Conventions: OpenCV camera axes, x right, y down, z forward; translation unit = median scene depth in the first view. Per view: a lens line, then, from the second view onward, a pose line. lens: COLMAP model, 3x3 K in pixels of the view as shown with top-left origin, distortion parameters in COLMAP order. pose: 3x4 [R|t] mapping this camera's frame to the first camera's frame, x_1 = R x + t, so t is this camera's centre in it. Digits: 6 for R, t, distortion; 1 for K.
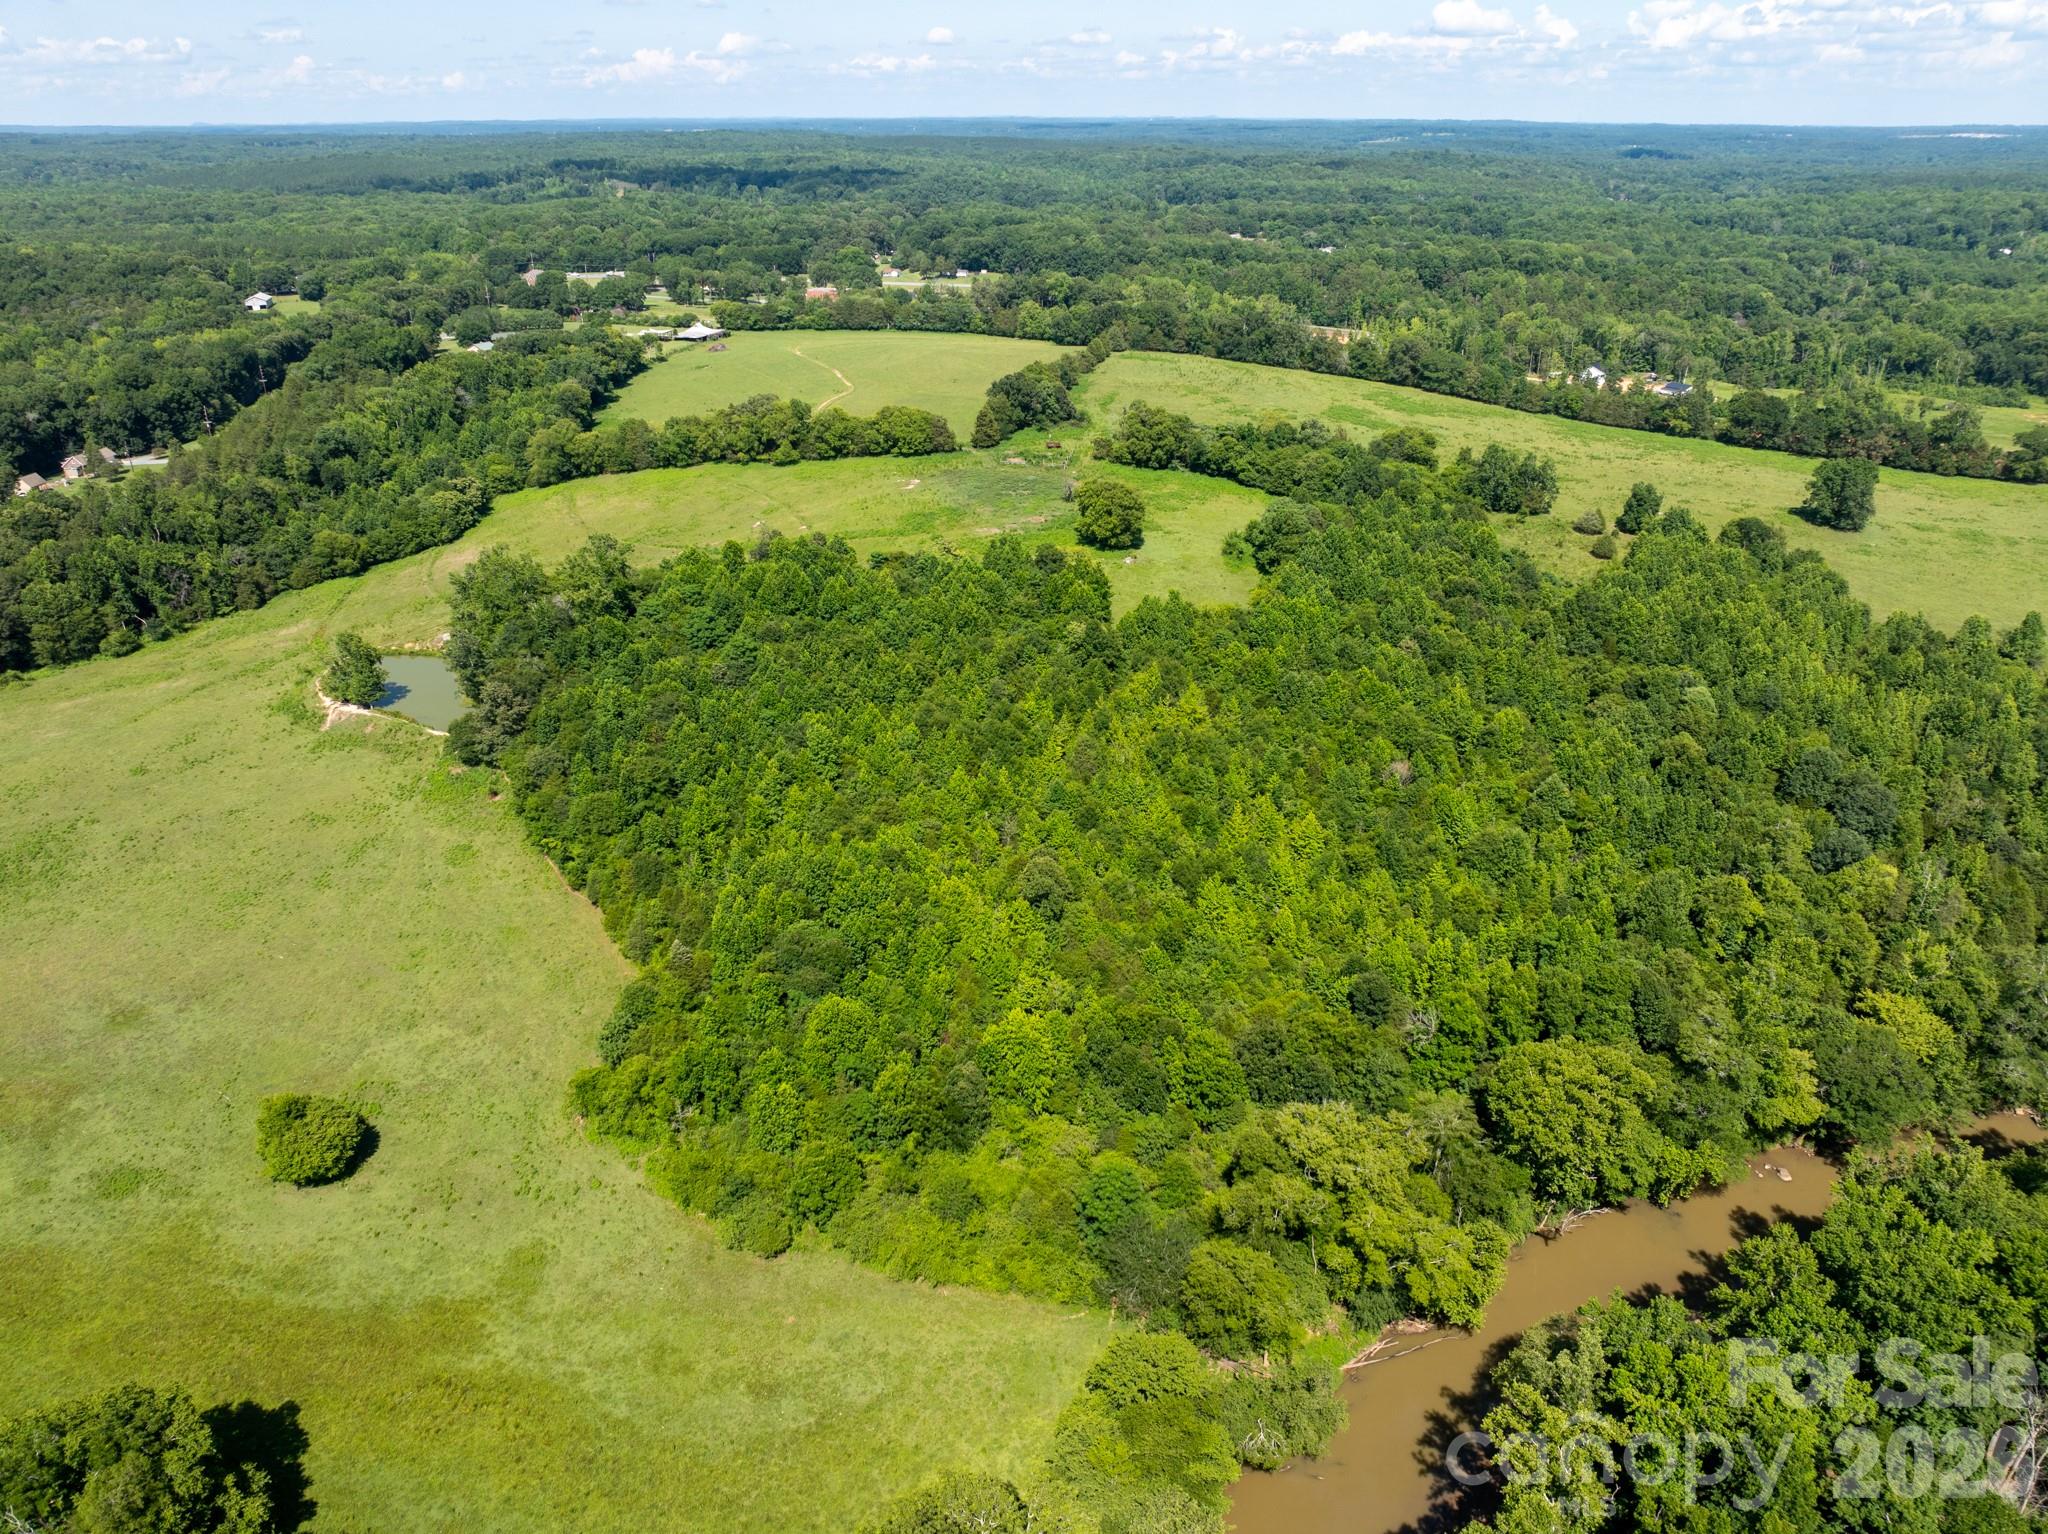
lens RADIAL K [[1429.5, 0, 1024.0], [0, 1429.5, 767.0], [0, 0, 1]] dist [-0.040090, -0.000279]
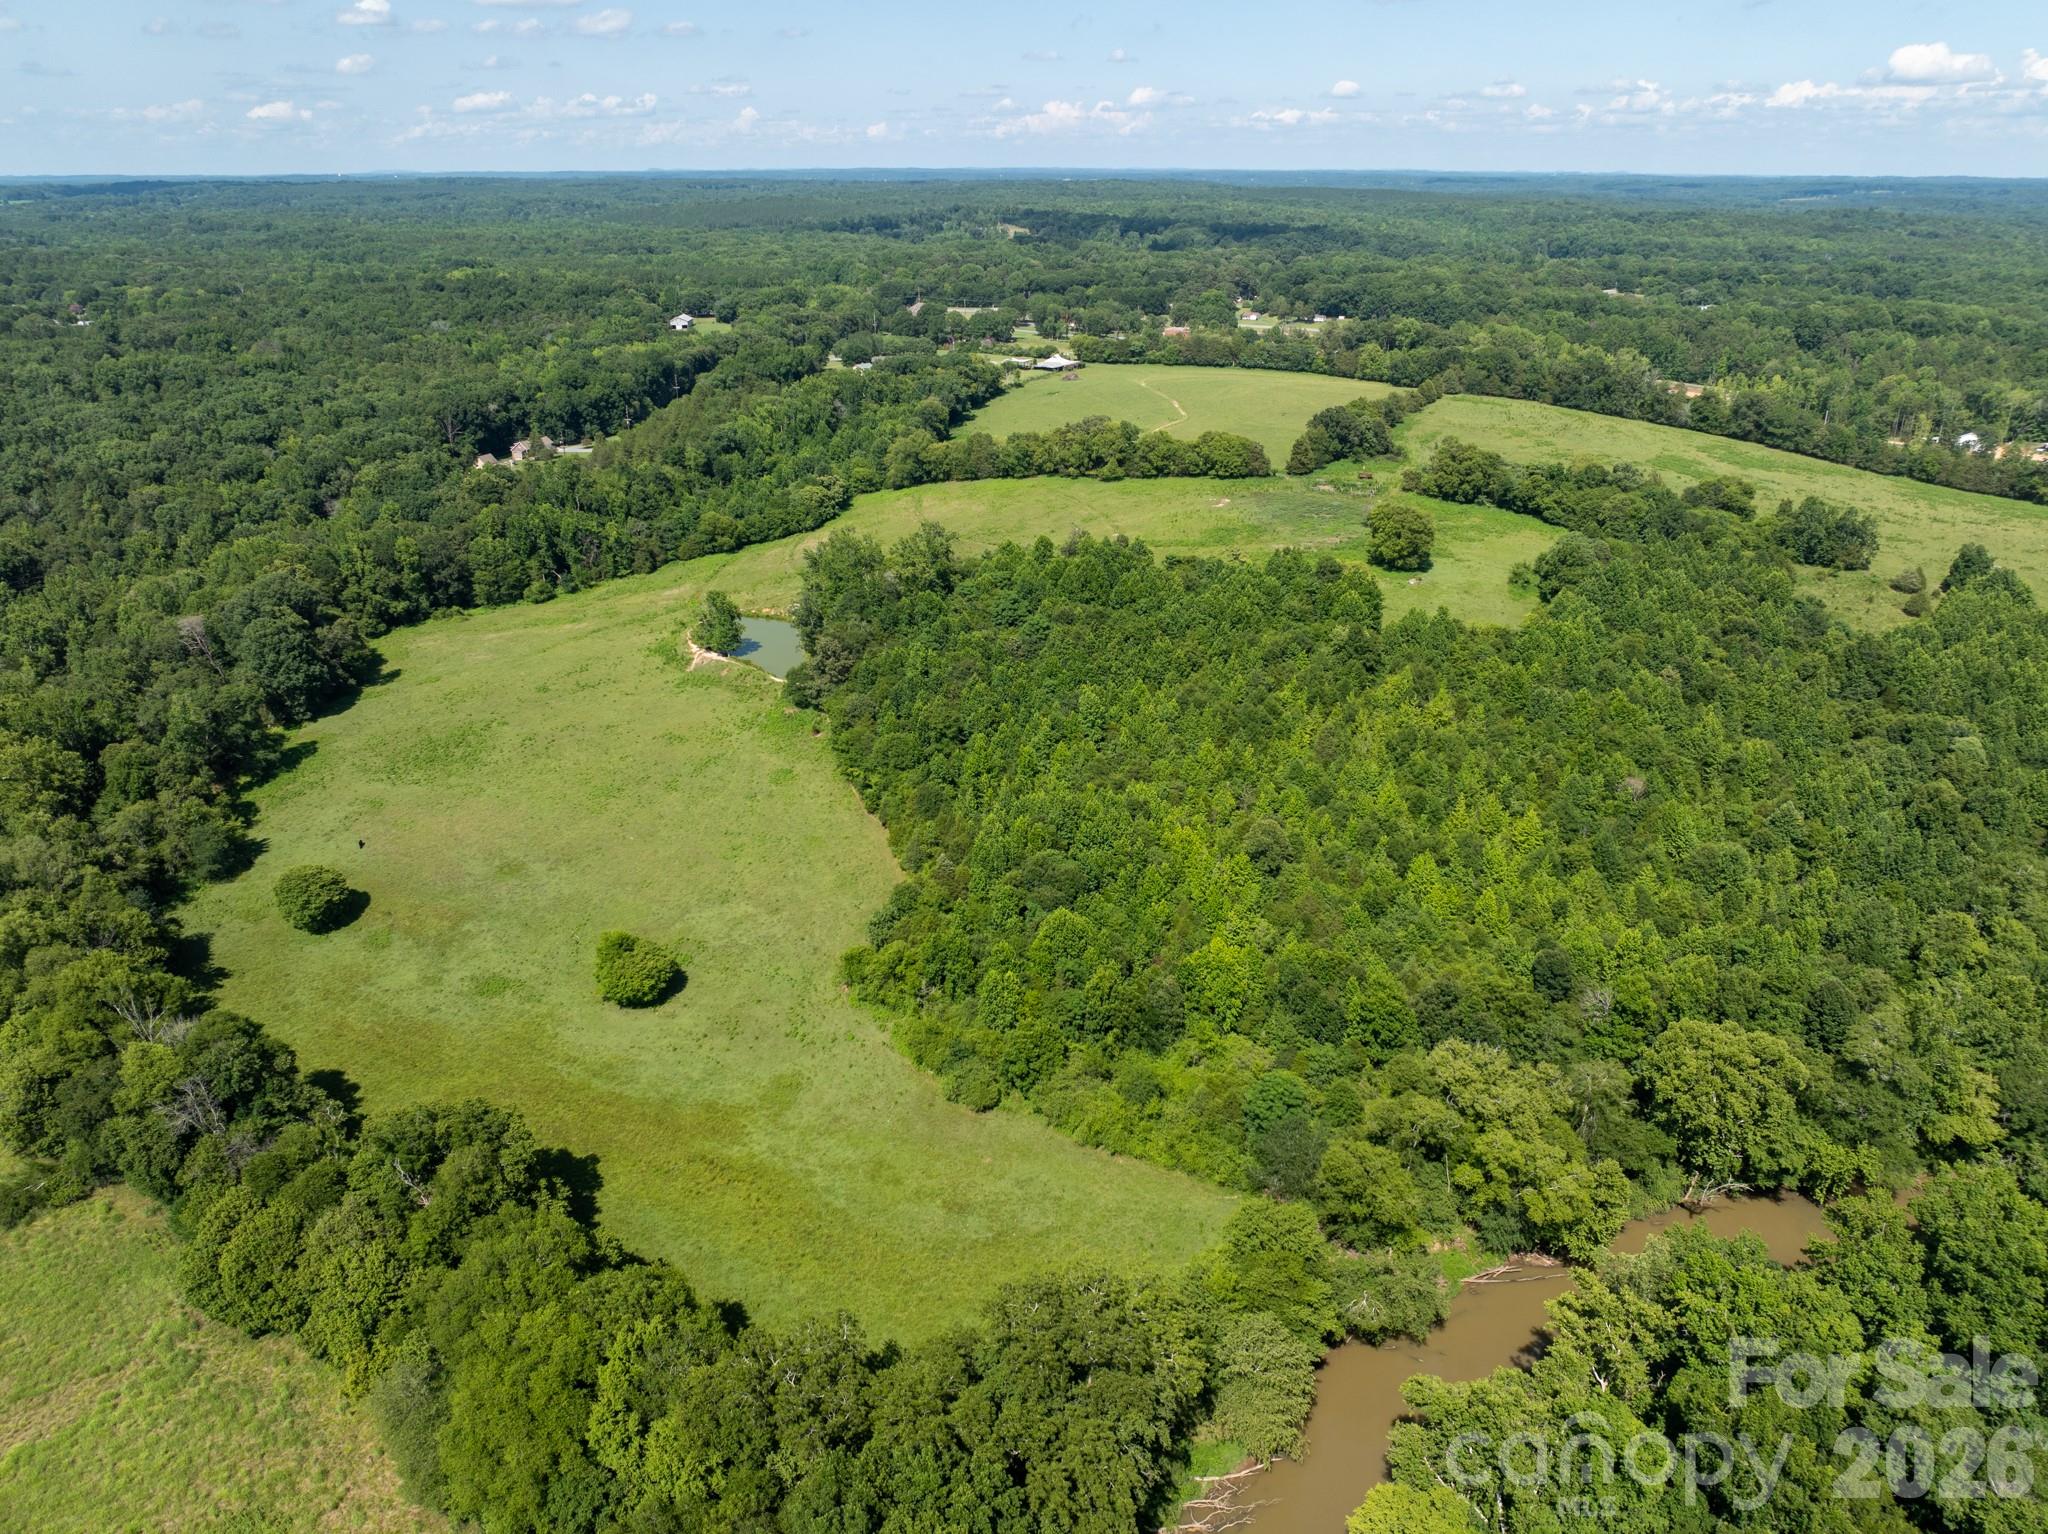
lens RADIAL K [[1429.5, 0, 1024.0], [0, 1429.5, 767.0], [0, 0, 1]] dist [-0.040090, -0.000279]
pose [[0.967734, 0.097835, -0.232206, 0.067513], [-0.104989, 0.994299, -0.018620, 0.051274], [0.229061, 0.042398, 0.972488, -0.100307]]
